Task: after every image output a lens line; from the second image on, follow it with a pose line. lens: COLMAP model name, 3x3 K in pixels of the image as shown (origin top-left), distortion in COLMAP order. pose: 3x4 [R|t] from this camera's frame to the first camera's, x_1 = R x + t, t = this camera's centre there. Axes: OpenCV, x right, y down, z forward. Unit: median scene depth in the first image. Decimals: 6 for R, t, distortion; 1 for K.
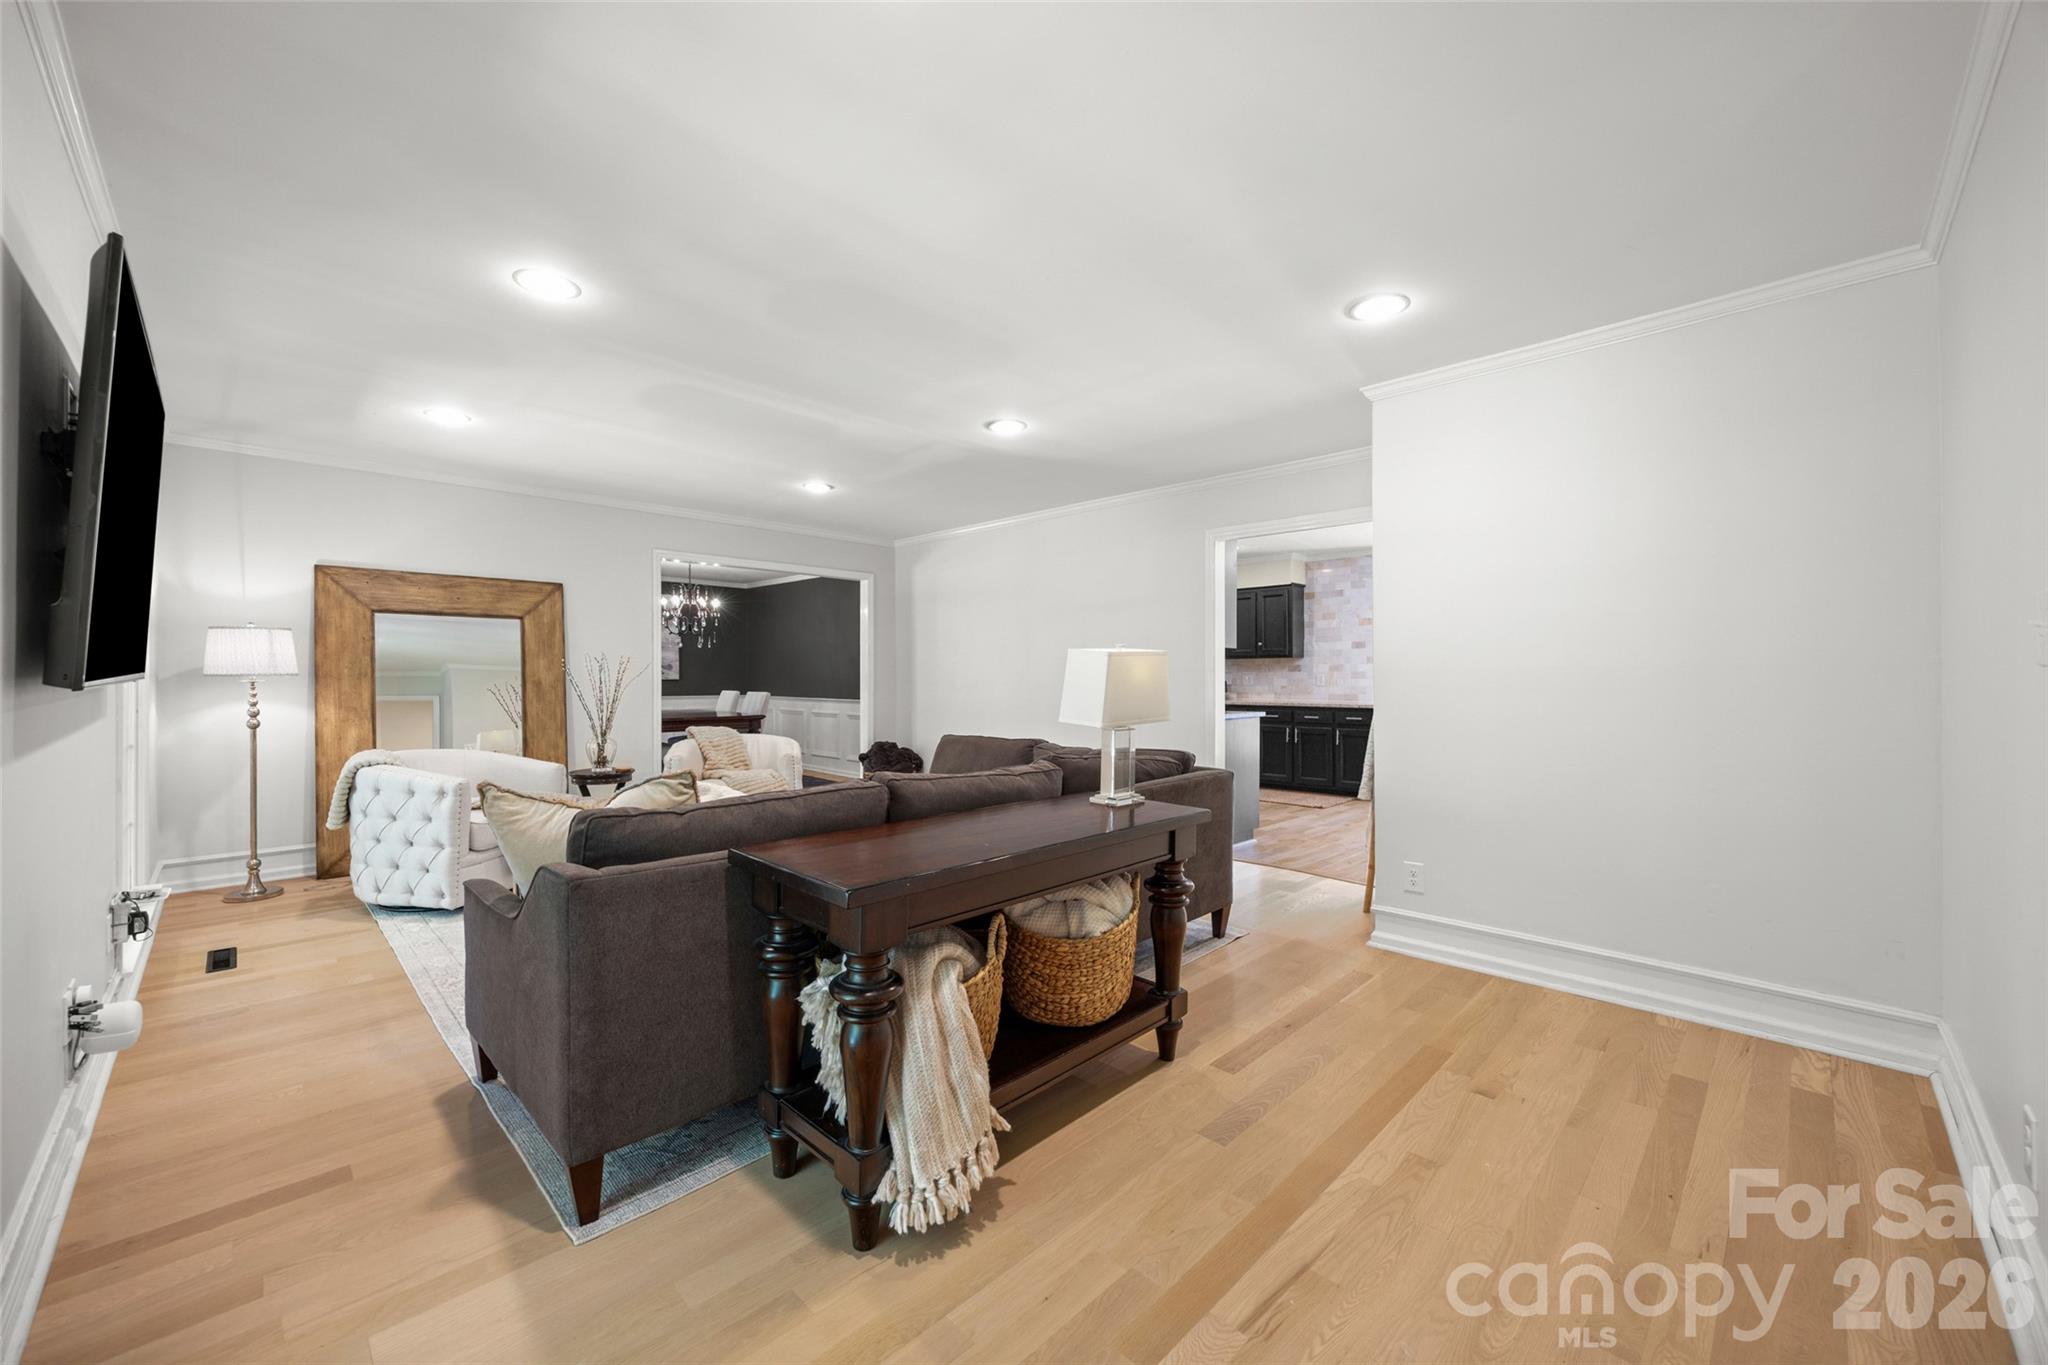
lens RADIAL K [[790.5, 0, 1043.8], [0, 790.5, 684.1], [0, 0, 1]] dist [0.000203, 0.001078]
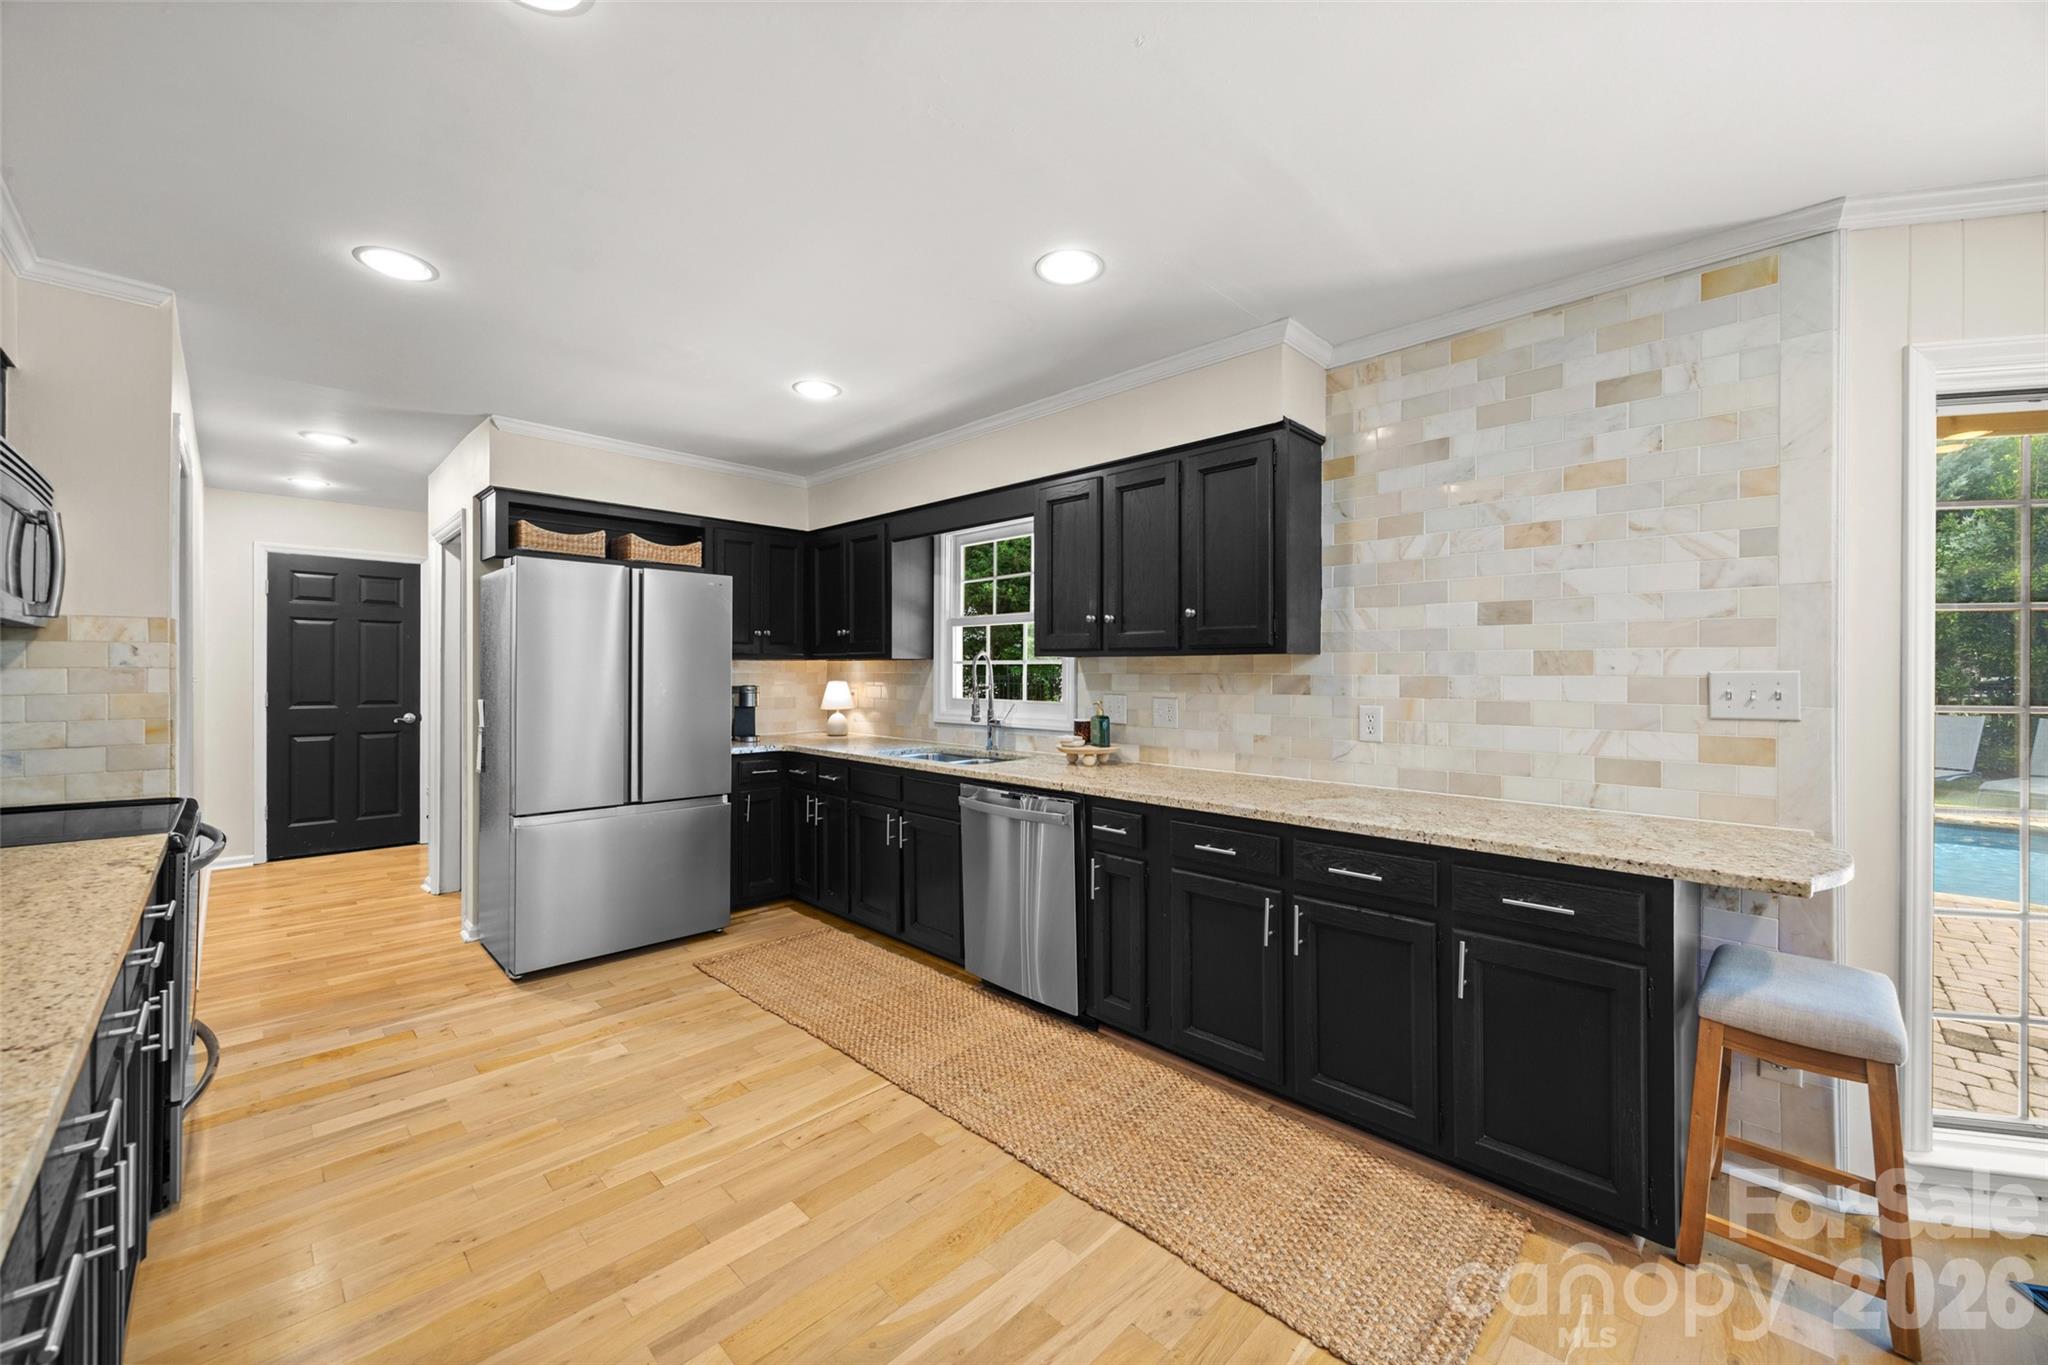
lens RADIAL K [[790.5, 0, 1037.6], [0, 790.5, 673.3], [0, 0, 1]] dist [0.000203, 0.001078]
pose [[0.999973, 0.004598, -0.005781, 0.213281], [-0.004628, 0.999976, -0.005193, -0.023116], [0.005757, 0.005219, 0.999970, 0.671838]]
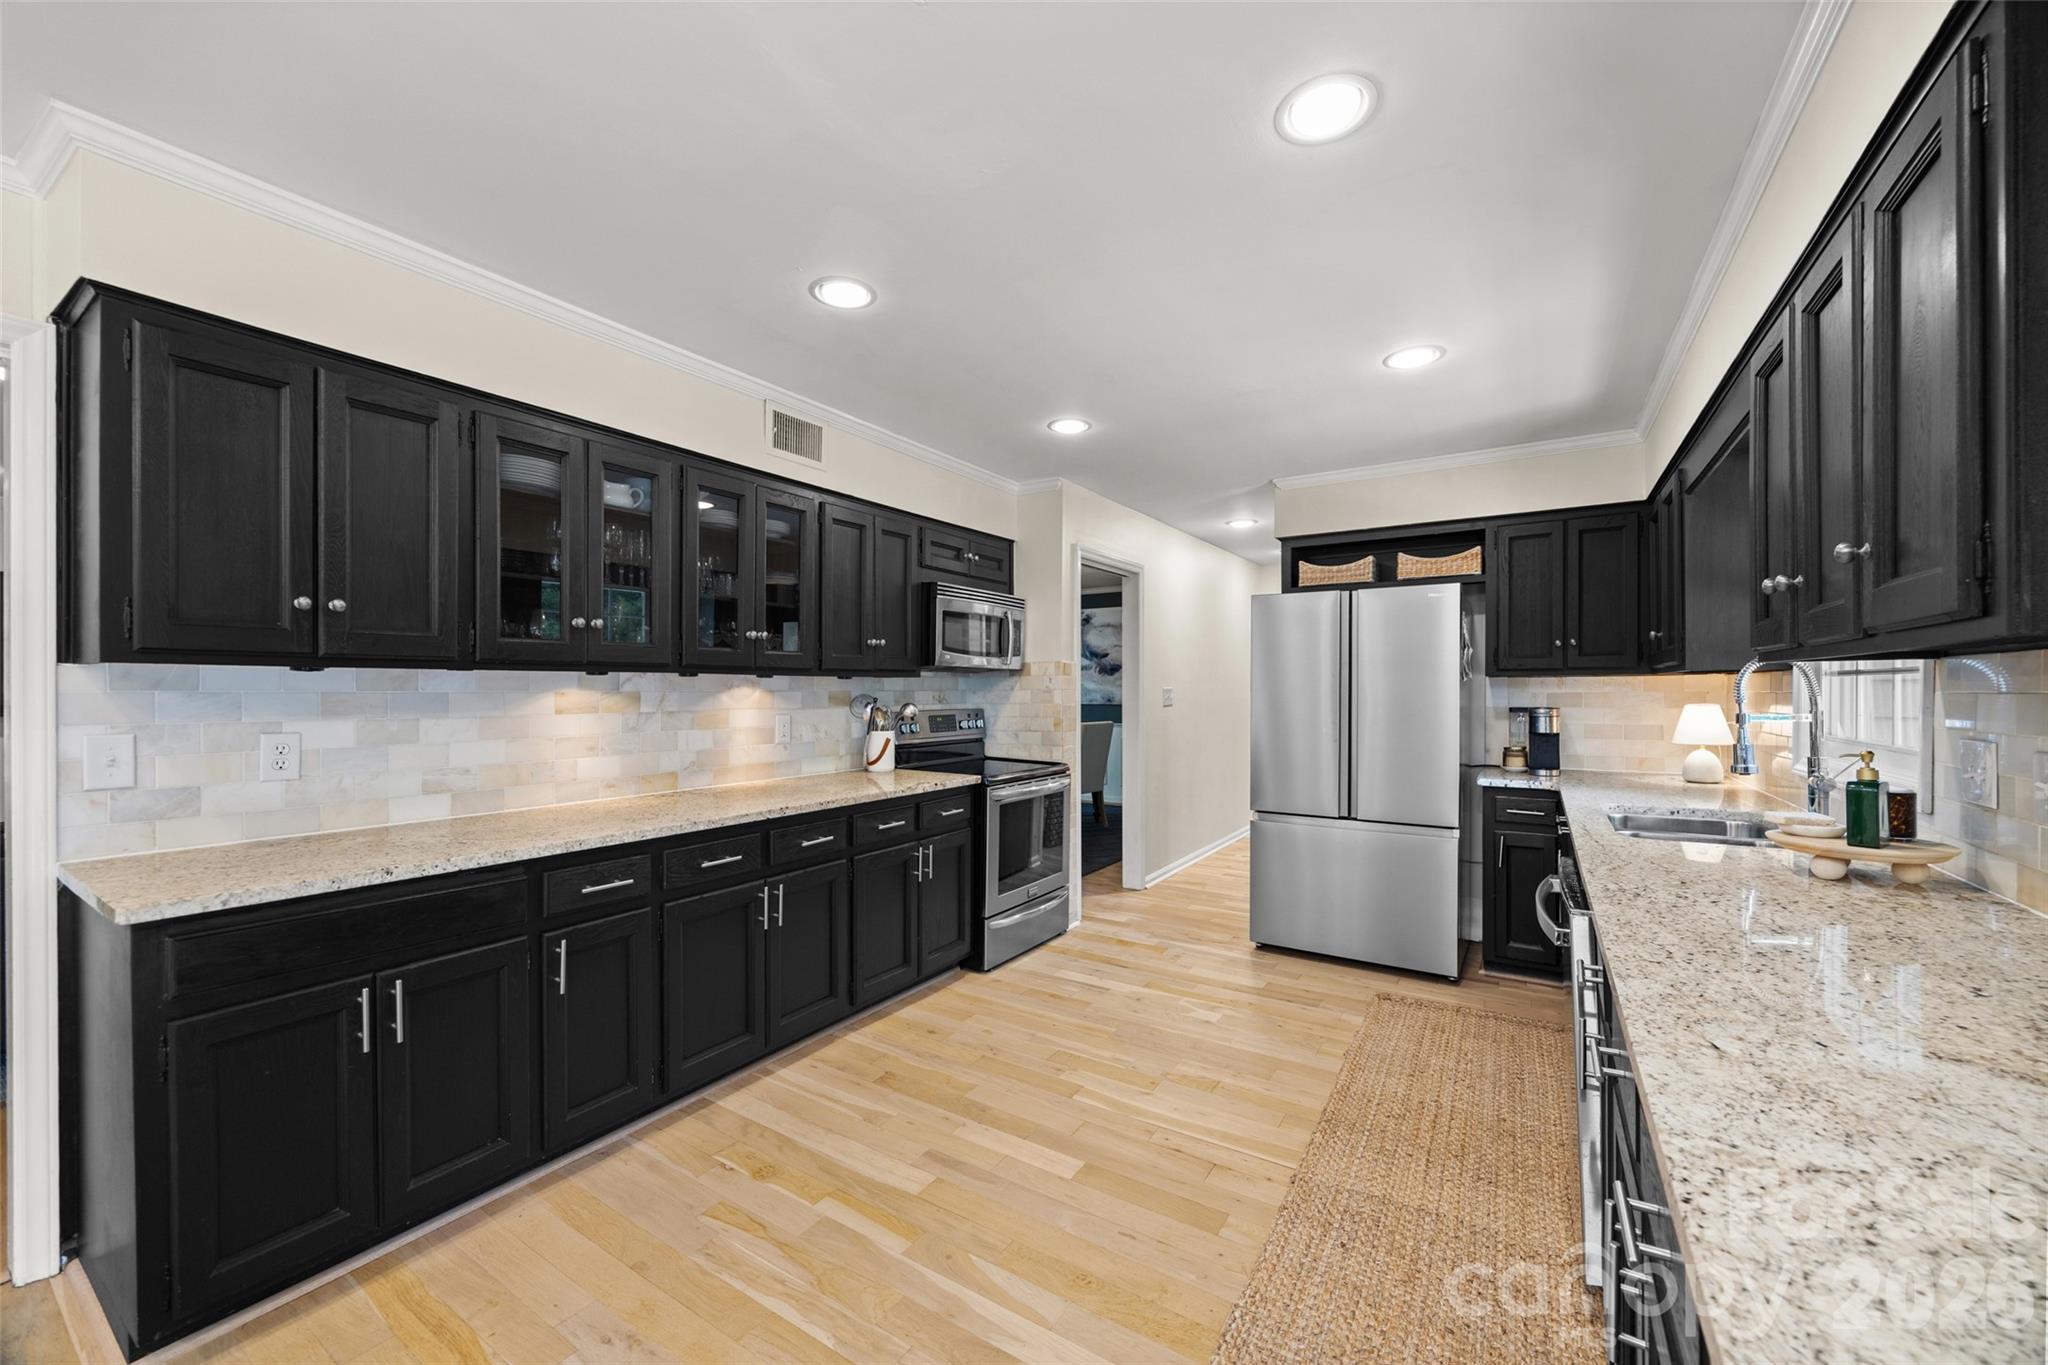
lens RADIAL K [[790.5, 0, 1014.5], [0, 790.5, 688.4], [0, 0, 1]] dist [0.000203, 0.001078]
pose [[0.187902, -0.001323, -0.982187, 0.392673], [-0.006445, 0.999976, -0.002580, -0.024230], [0.982167, 0.006815, 0.187889, 0.832166]]
